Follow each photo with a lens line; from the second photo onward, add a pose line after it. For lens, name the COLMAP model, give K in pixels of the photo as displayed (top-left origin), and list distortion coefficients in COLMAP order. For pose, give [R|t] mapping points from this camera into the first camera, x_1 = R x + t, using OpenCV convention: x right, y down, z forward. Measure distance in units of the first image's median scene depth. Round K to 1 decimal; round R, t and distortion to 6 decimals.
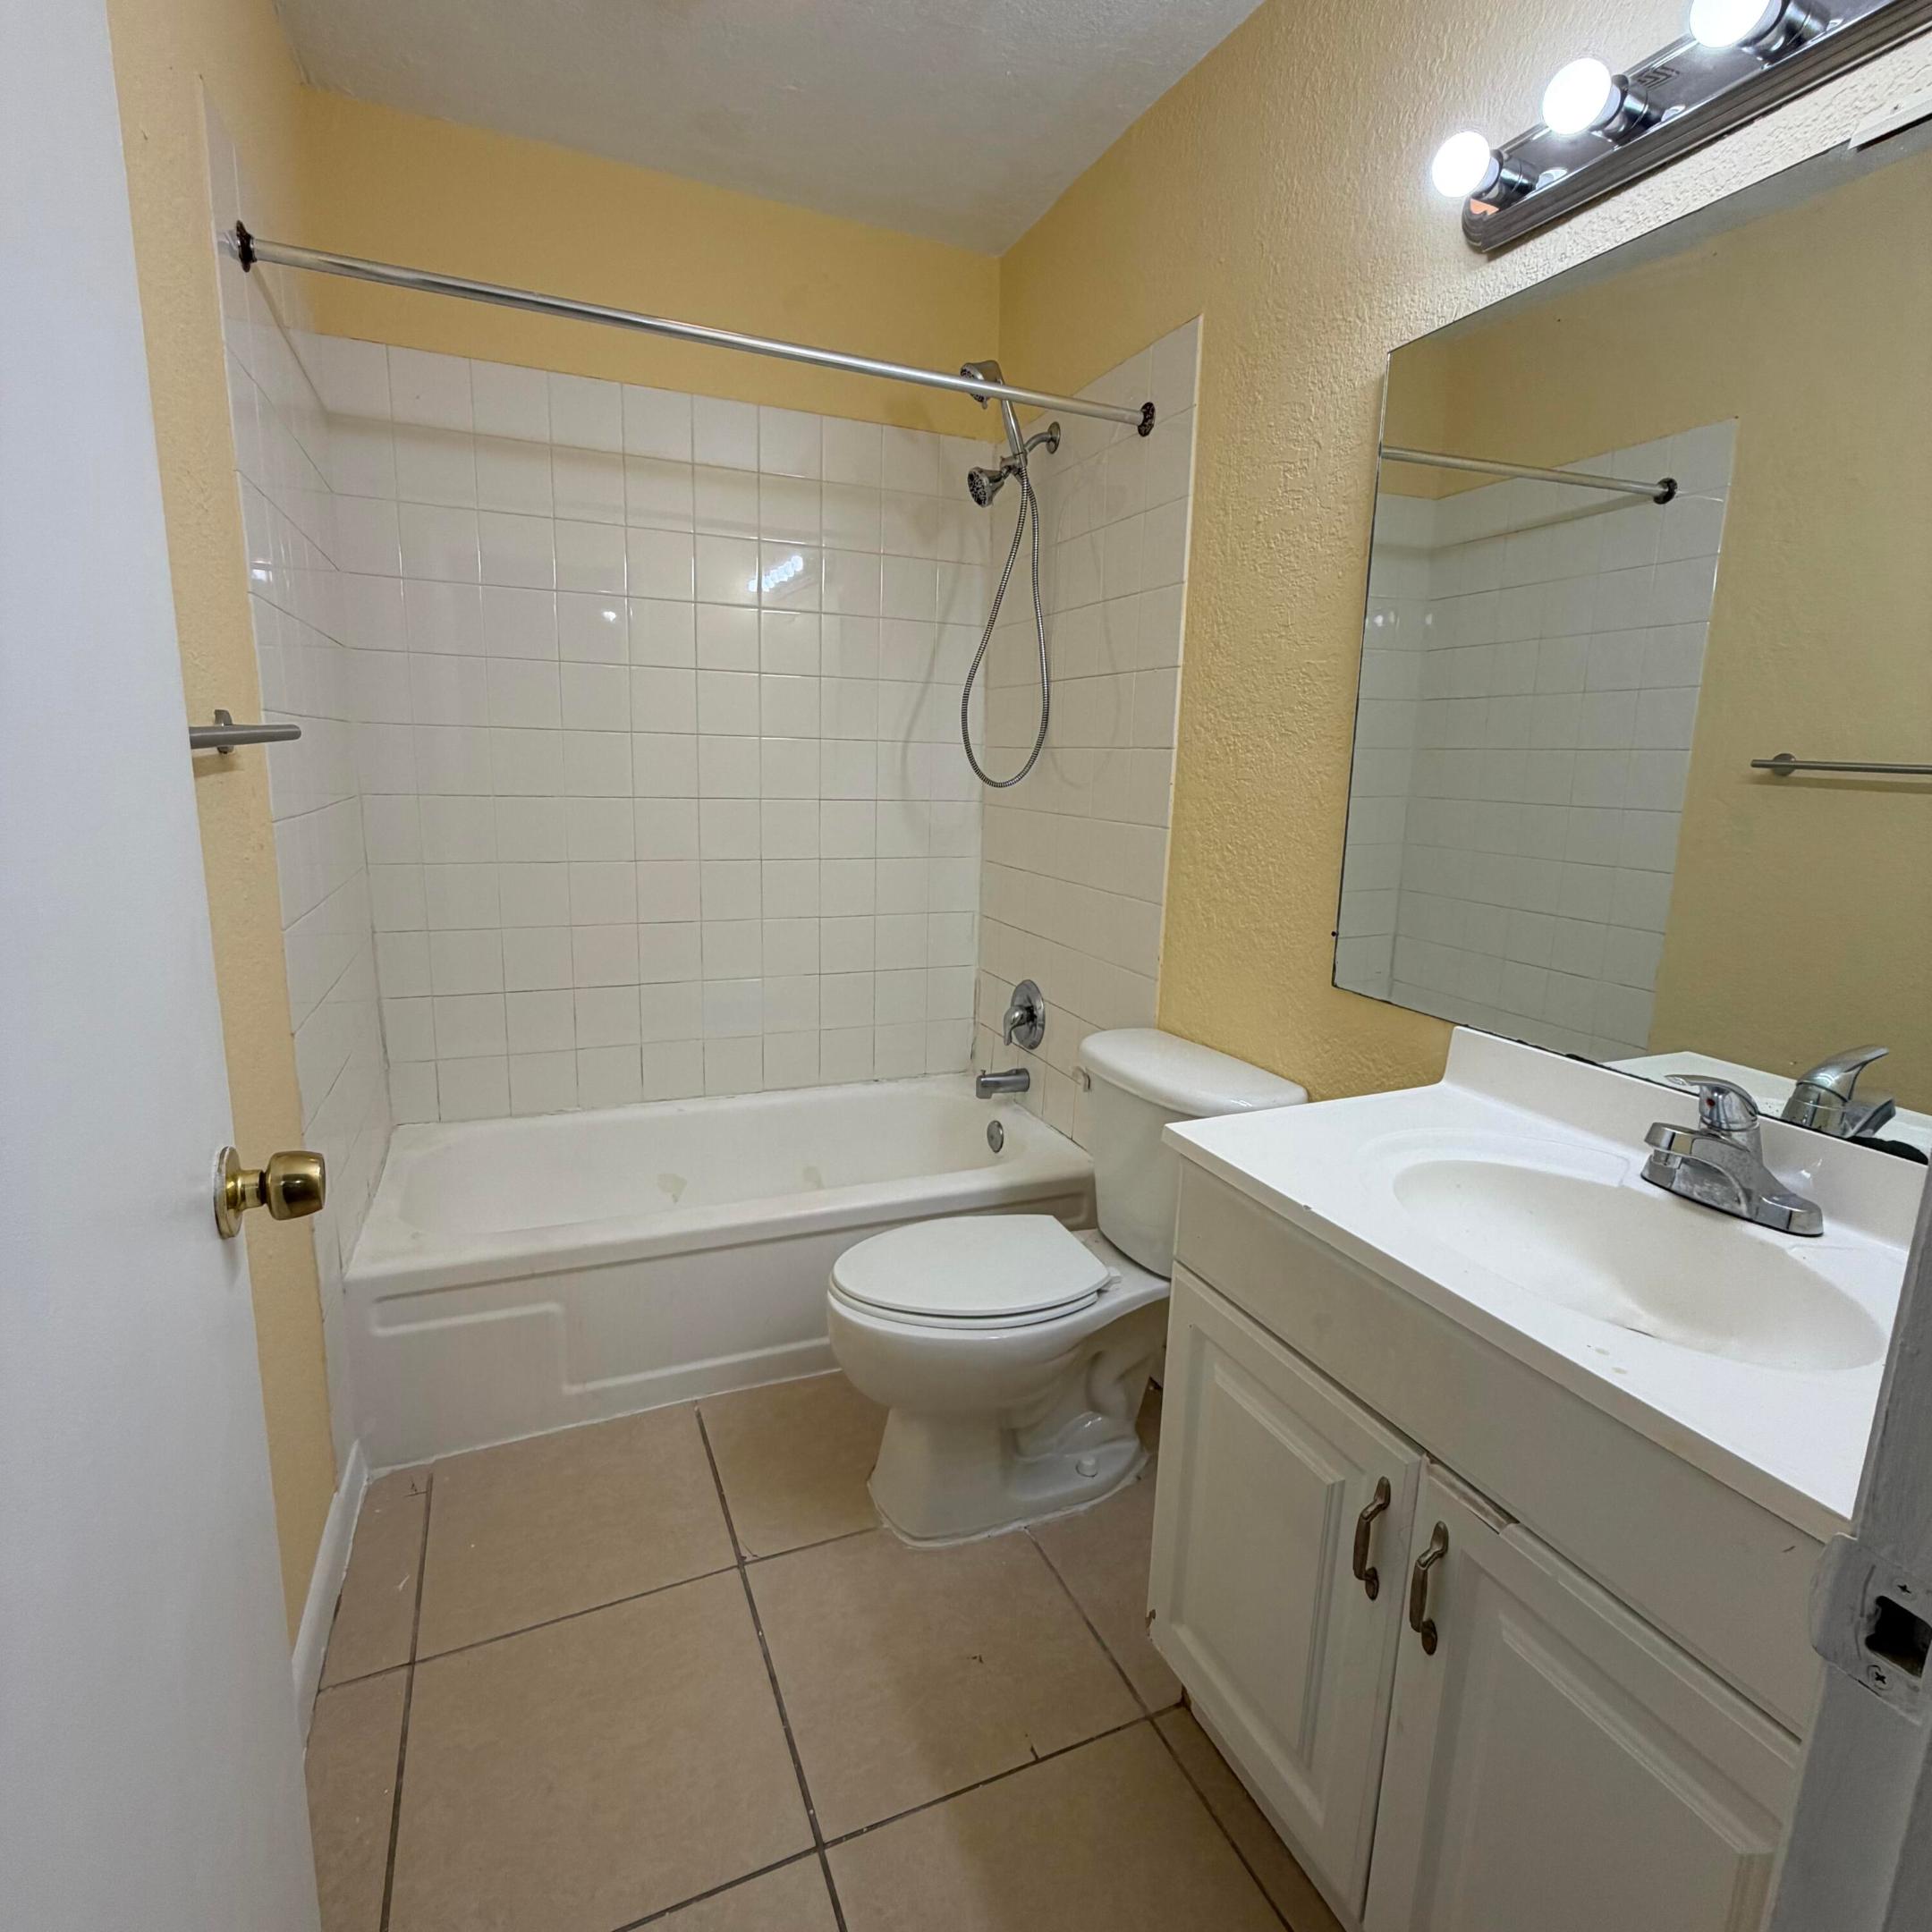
lens RADIAL K [[1025.5, 0, 963.8], [0, 1025.5, 958.3], [0, 0, 1]] dist [-0.000286, 0.000113]
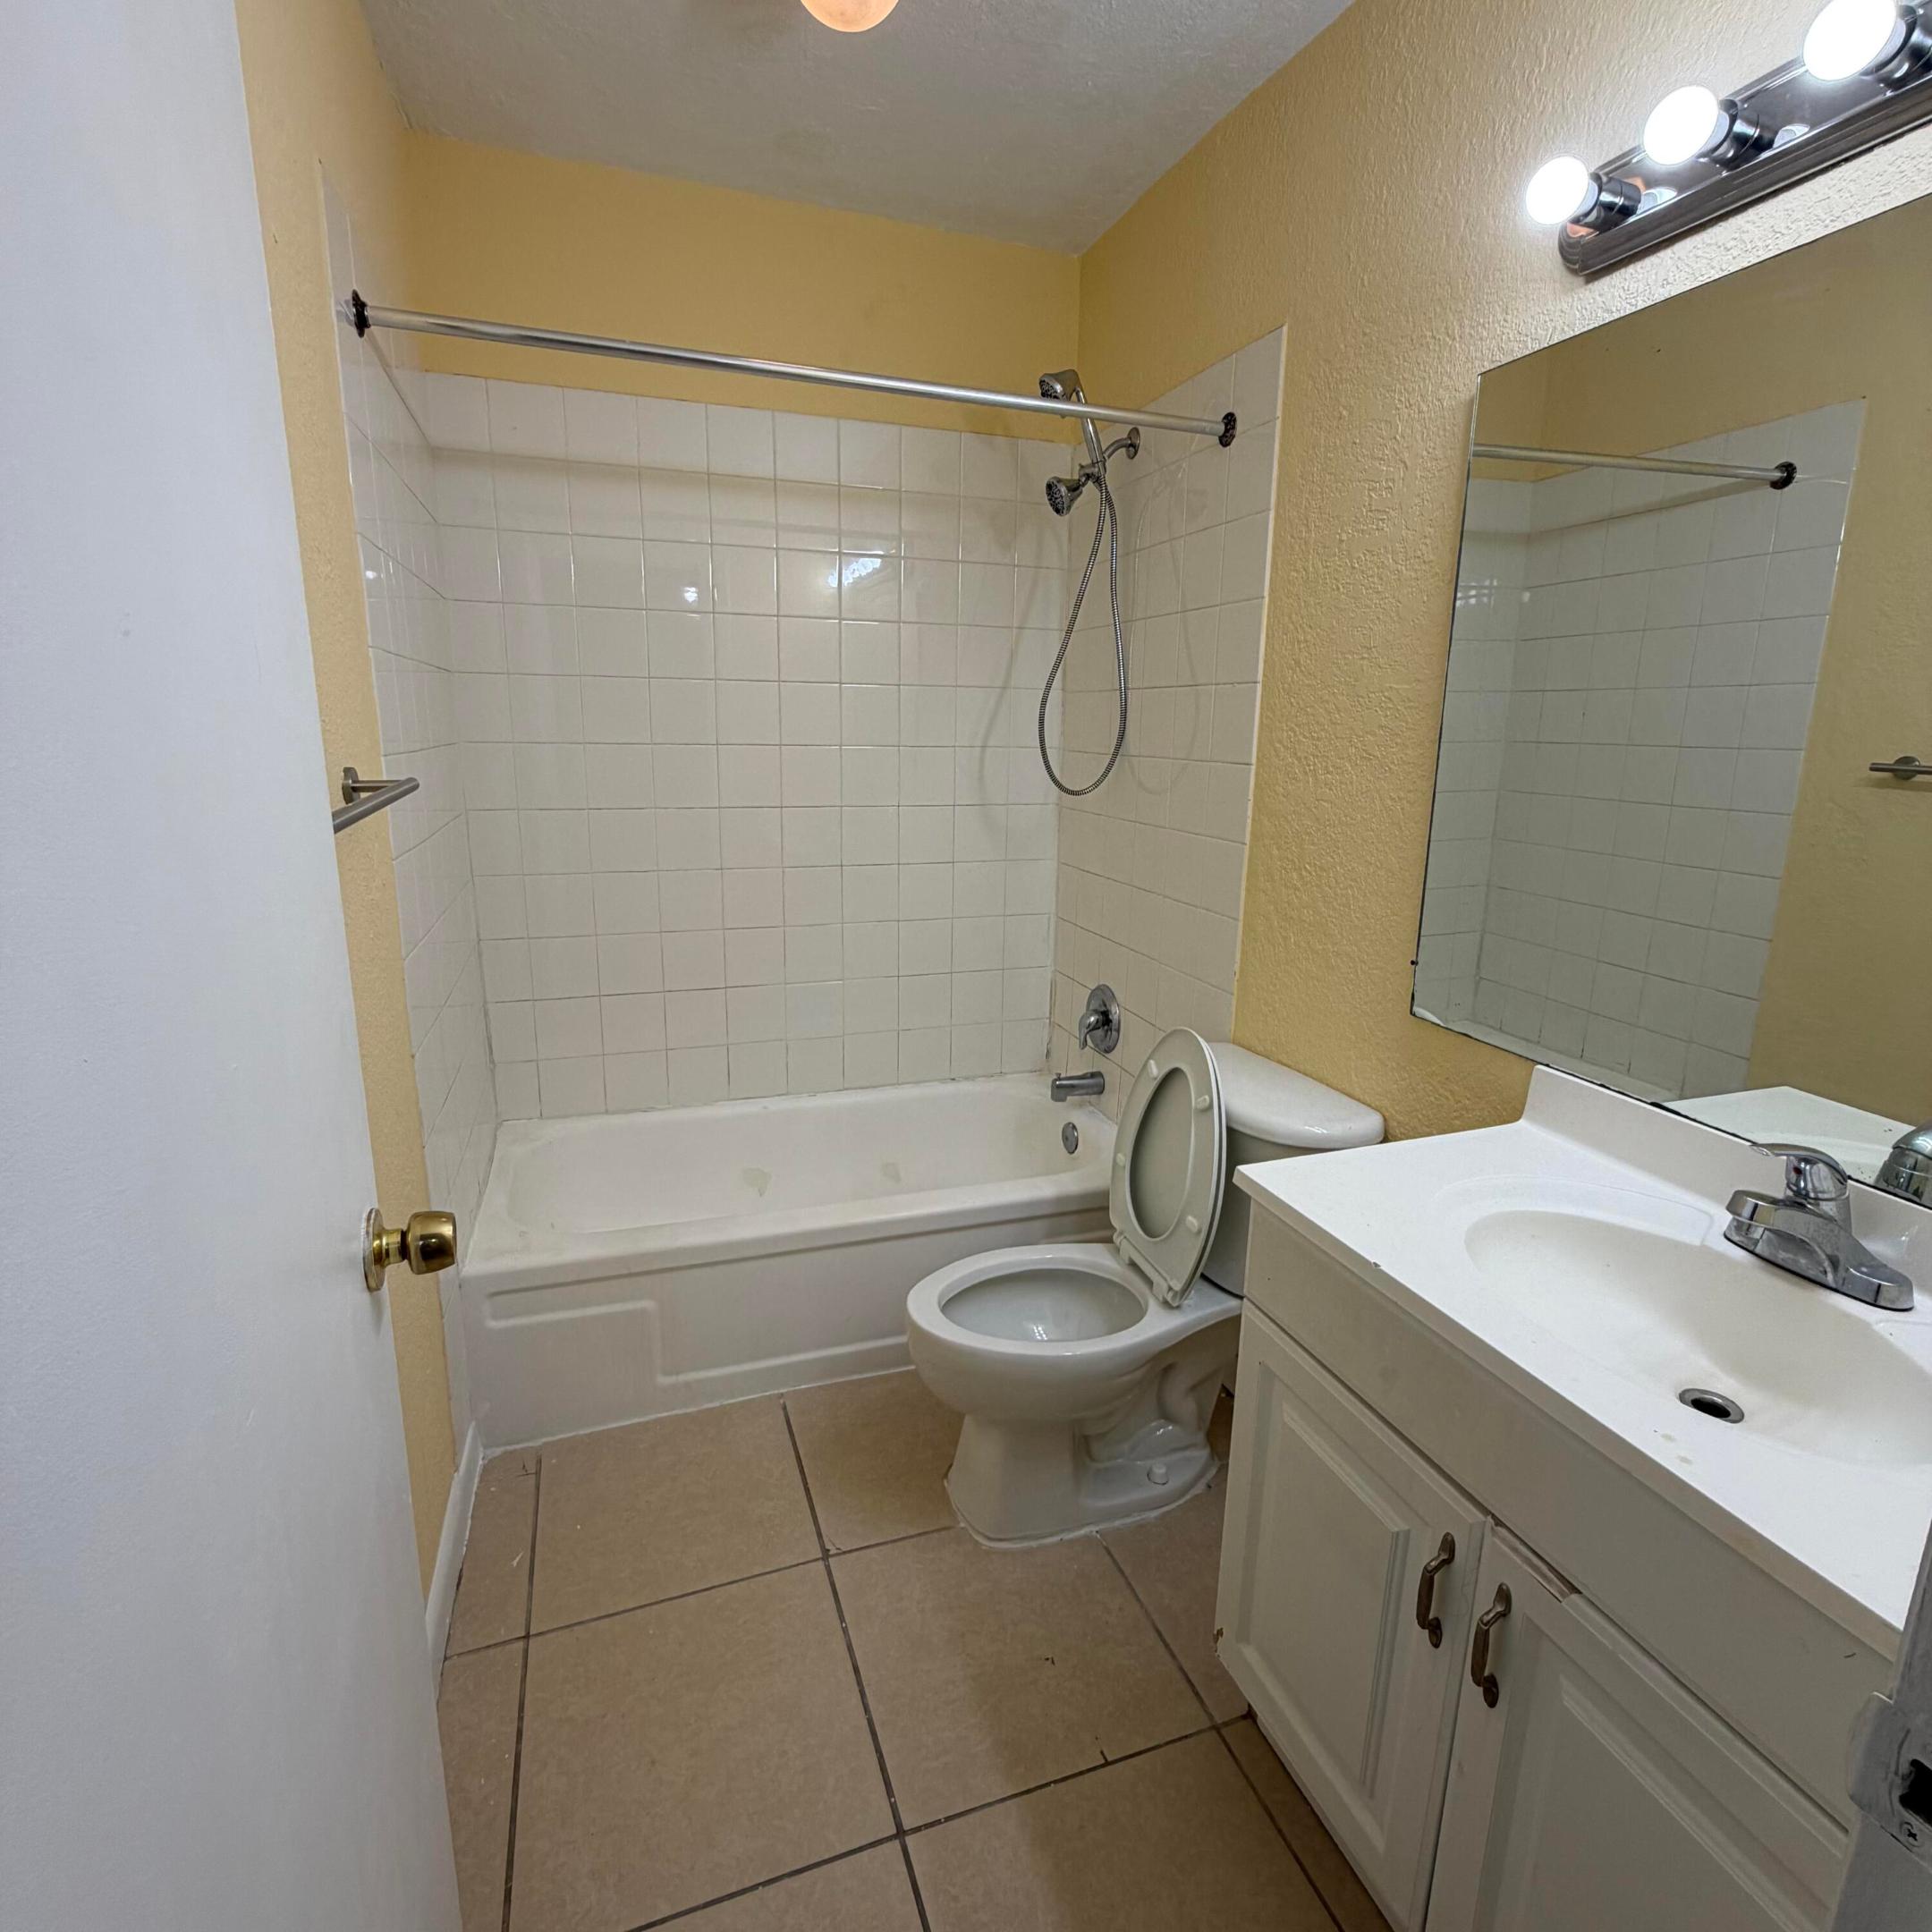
lens RADIAL K [[1025.5, 0, 963.8], [0, 1025.5, 958.3], [0, 0, 1]] dist [-0.000286, 0.000113]
pose [[0.997284, 0.004715, -0.073504, -0.000488], [-0.002481, 0.999533, 0.030458, -0.055449], [0.073613, -0.030193, 0.996830, -0.022553]]
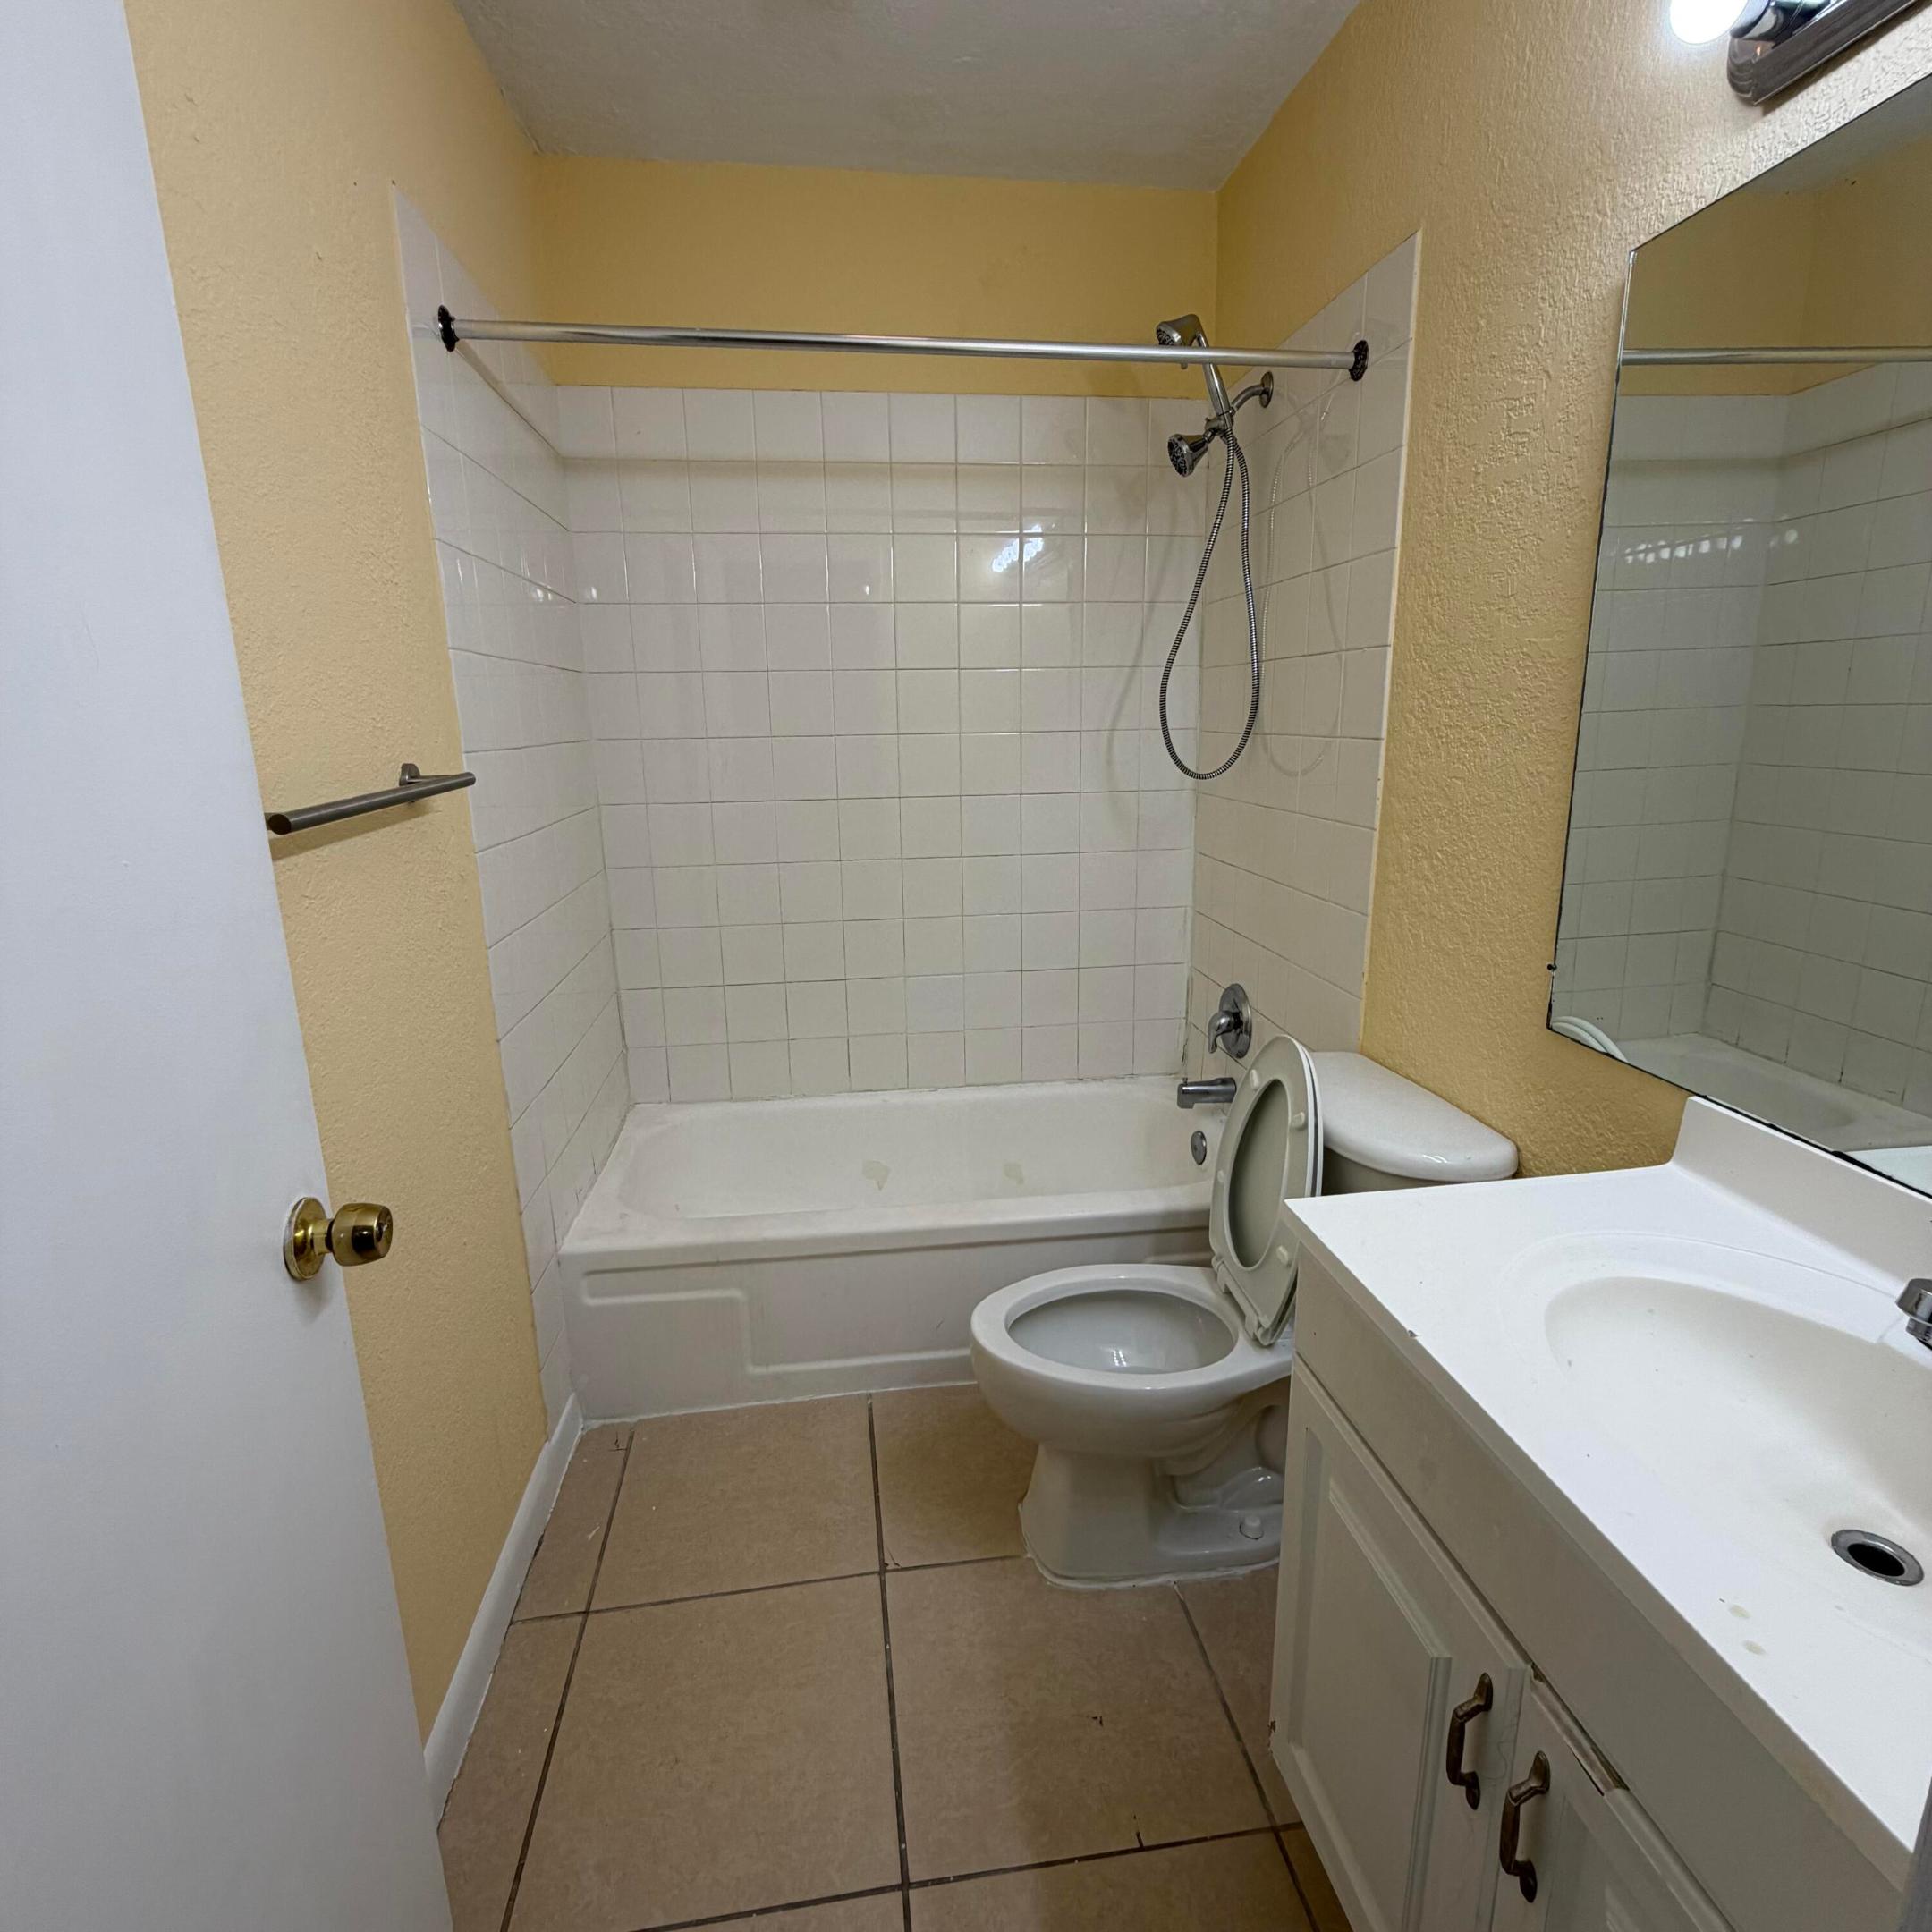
lens RADIAL K [[1025.5, 0, 963.8], [0, 1025.5, 958.3], [0, 0, 1]] dist [-0.000286, 0.000113]
pose [[0.961910, 0.019557, -0.272665, 0.123310], [-0.009151, 0.999182, 0.039386, -0.057803], [0.273212, -0.035391, 0.961303, 0.059993]]
